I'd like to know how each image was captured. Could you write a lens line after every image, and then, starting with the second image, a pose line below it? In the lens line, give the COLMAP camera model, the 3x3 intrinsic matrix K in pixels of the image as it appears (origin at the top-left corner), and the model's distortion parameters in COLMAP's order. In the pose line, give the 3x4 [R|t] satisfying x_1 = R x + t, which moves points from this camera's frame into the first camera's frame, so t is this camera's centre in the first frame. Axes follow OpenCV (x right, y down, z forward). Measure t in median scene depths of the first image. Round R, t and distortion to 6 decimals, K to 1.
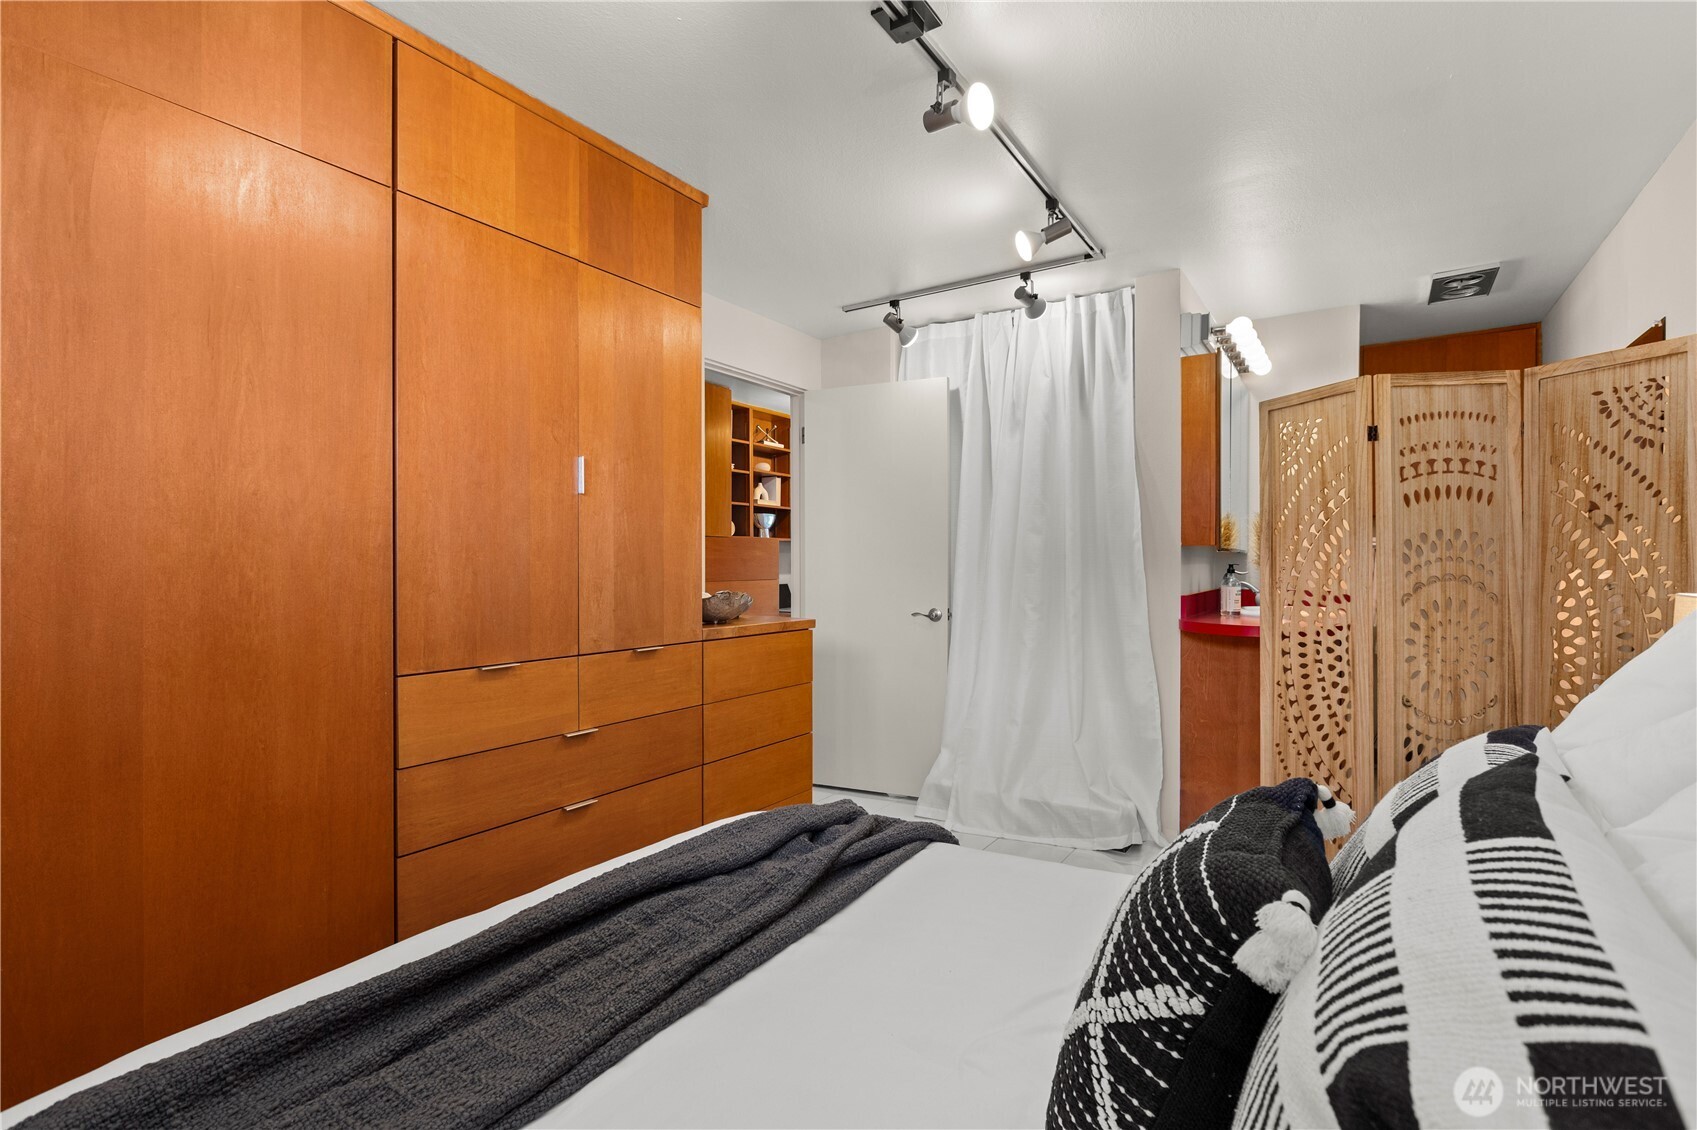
lens RADIAL K [[810.8, 0, 843.7], [0, 810.8, 568.8], [0, 0, 1]] dist [-0.001863, 0.000857]
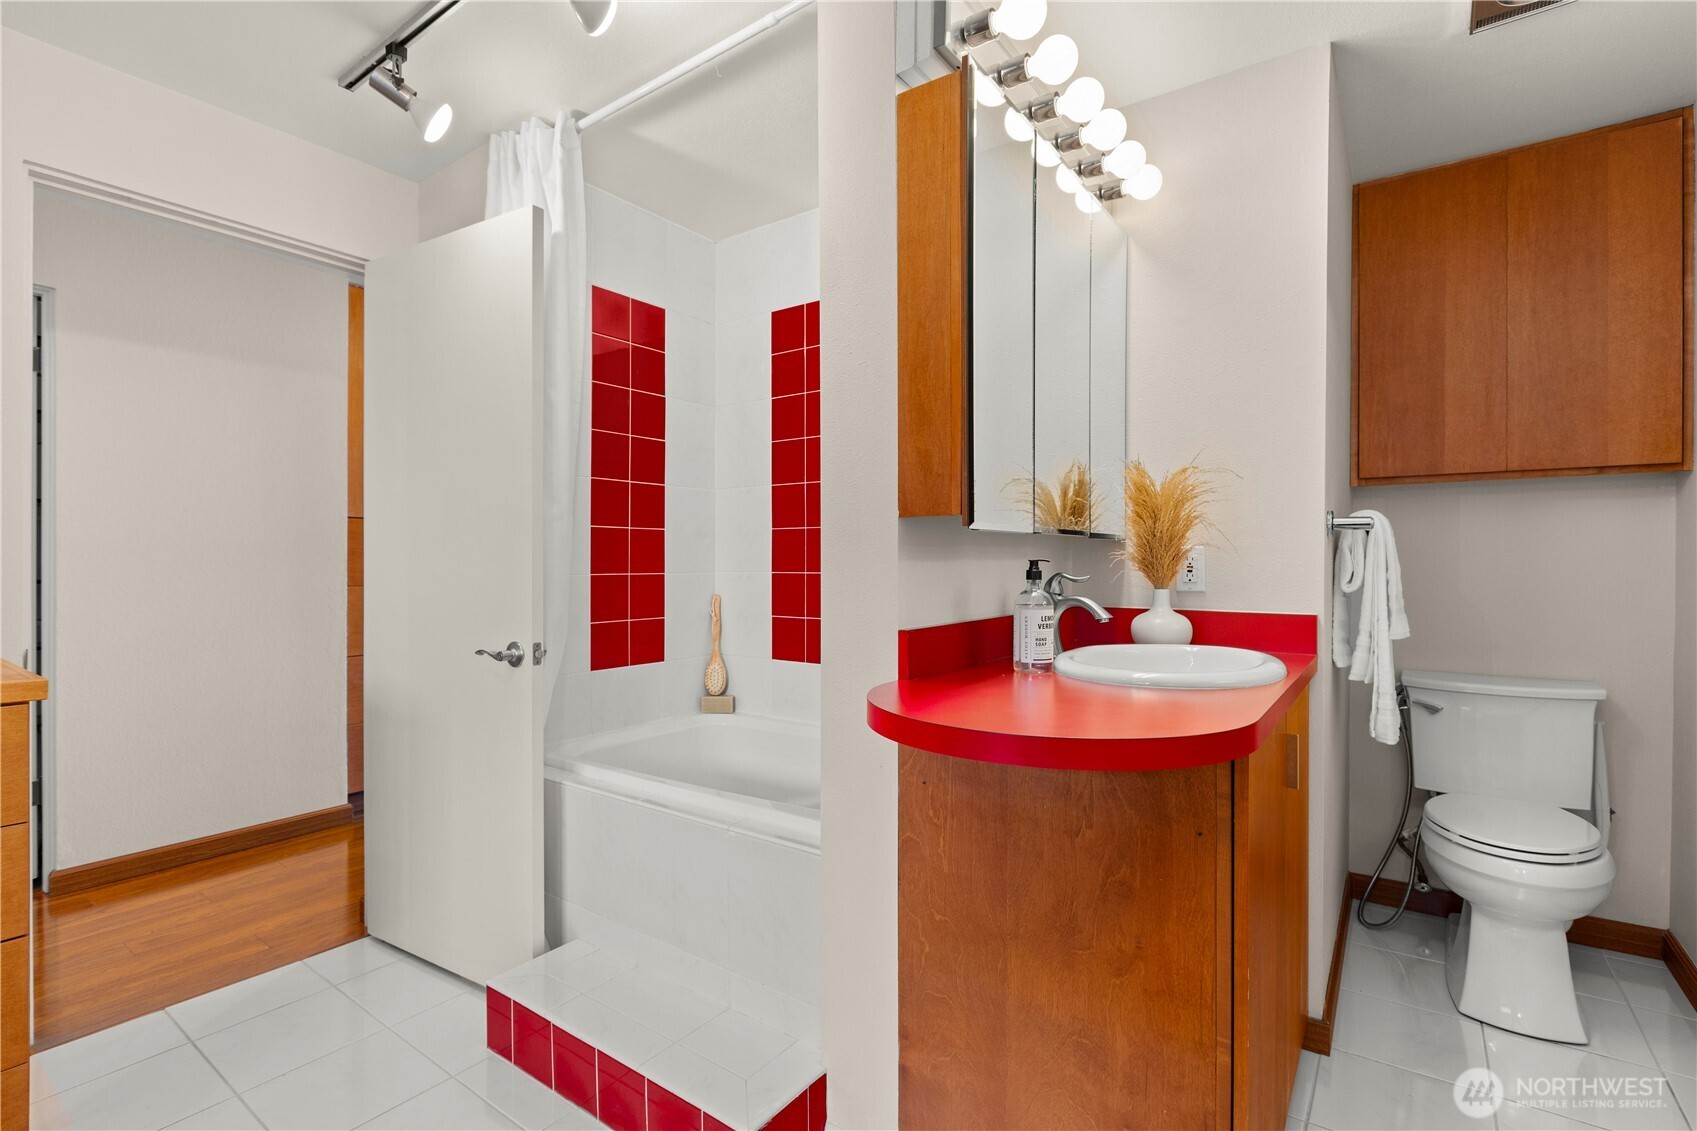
lens RADIAL K [[810.8, 0, 837.7], [0, 810.8, 563.2], [0, 0, 1]] dist [-0.001863, 0.000857]
pose [[0.998383, 0.005703, -0.056554, 0.392862], [-0.006193, 0.999945, -0.008486, 0.000384], [0.056503, 0.008823, 0.998363, 0.533201]]
